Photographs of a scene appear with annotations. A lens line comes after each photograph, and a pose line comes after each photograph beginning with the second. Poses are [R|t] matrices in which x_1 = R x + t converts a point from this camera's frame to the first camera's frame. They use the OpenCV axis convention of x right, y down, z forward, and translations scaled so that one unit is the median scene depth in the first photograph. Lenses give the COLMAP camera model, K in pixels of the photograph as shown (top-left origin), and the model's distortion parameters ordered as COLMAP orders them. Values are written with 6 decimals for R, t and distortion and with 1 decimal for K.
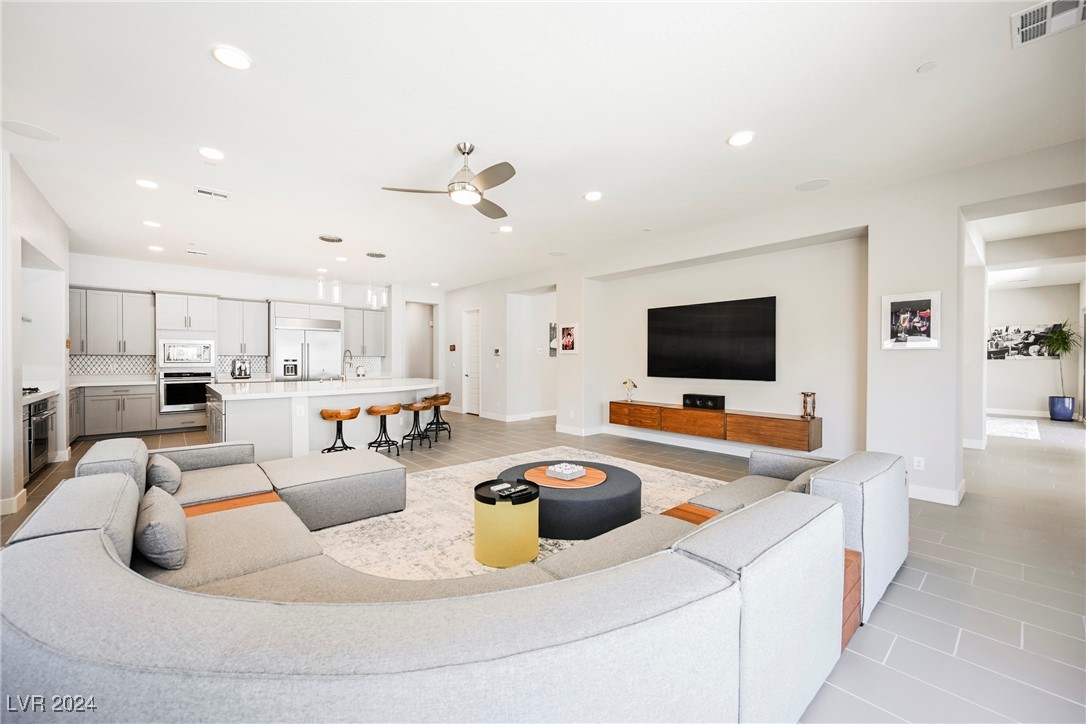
lens RADIAL K [[425.6, 0, 543.5], [0, 425.6, 365.0], [0, 0, 1]] dist [-0.001723, -0.000048]
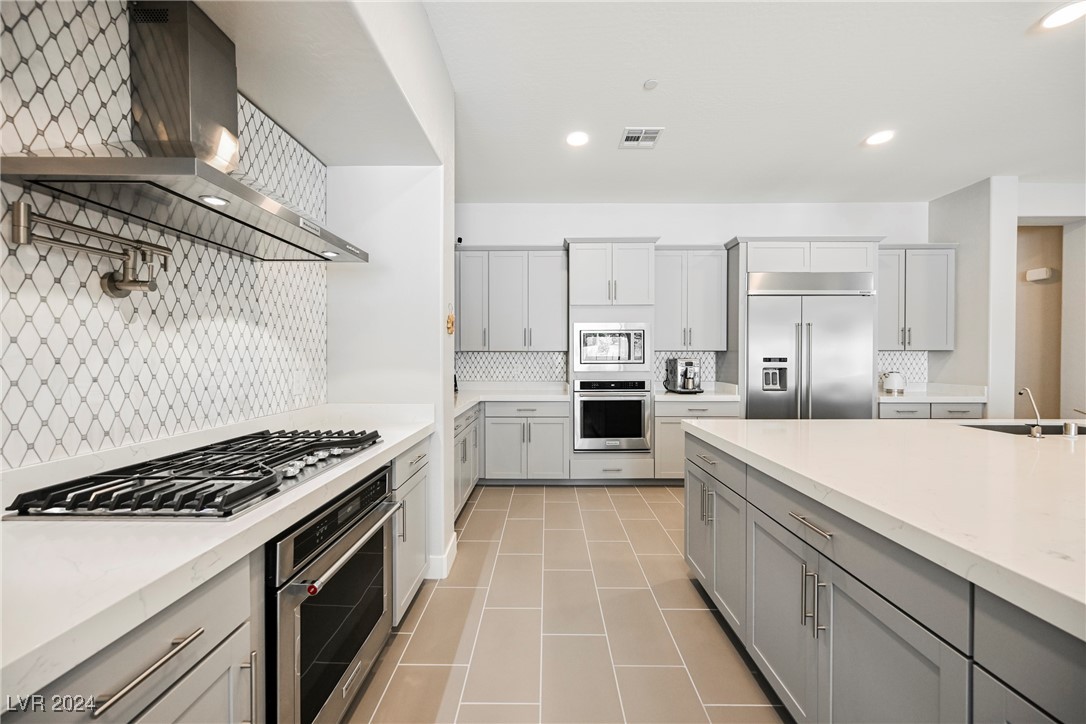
lens RADIAL K [[425.6, 0, 543.6], [0, 425.6, 361.0], [0, 0, 1]] dist [-0.001723, -0.000048]
pose [[0.742941, 0.003725, -0.669347, -0.464945], [-0.006257, 0.999979, -0.001380, -0.006582], [0.669328, 0.005213, 0.742949, 0.461071]]
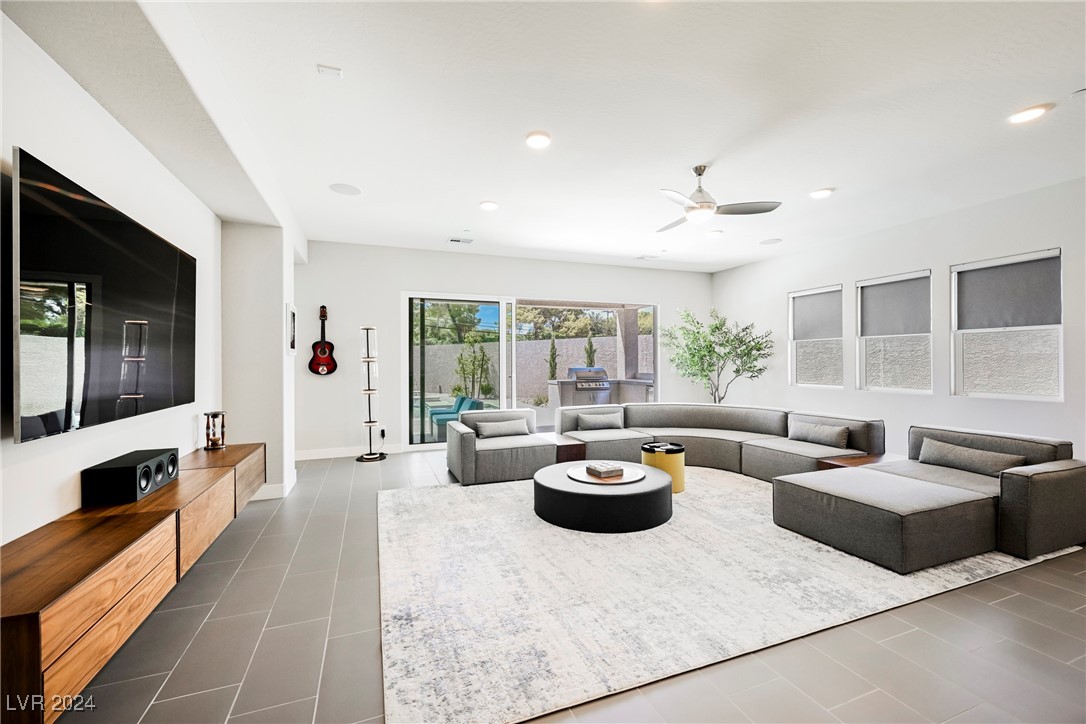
lens RADIAL K [[449.7, 0, 542.2], [0, 449.7, 357.7], [0, 0, 1]] dist [-0.011214, 0.000047]
pose [[-0.937786, 0.004778, 0.347181, -0.216664], [0.006677, 0.999969, 0.004274, -0.037492], [-0.347150, 0.006326, -0.937788, 2.387443]]
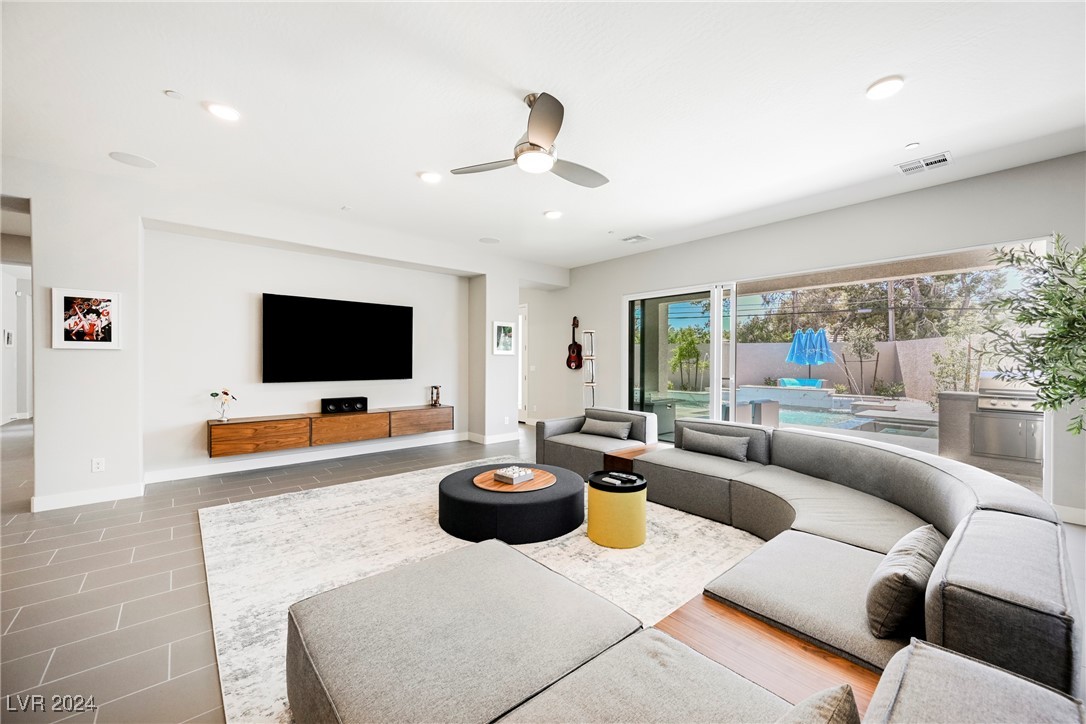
lens RADIAL K [[425.6, 0, 545.2], [0, 425.6, 360.0], [0, 0, 1]] dist [-0.001723, -0.000048]
pose [[0.002353, -0.002779, 0.999993, -1.066813], [0.009409, 0.999952, 0.002757, -0.021910], [-0.999953, 0.009402, 0.002379, 1.050431]]
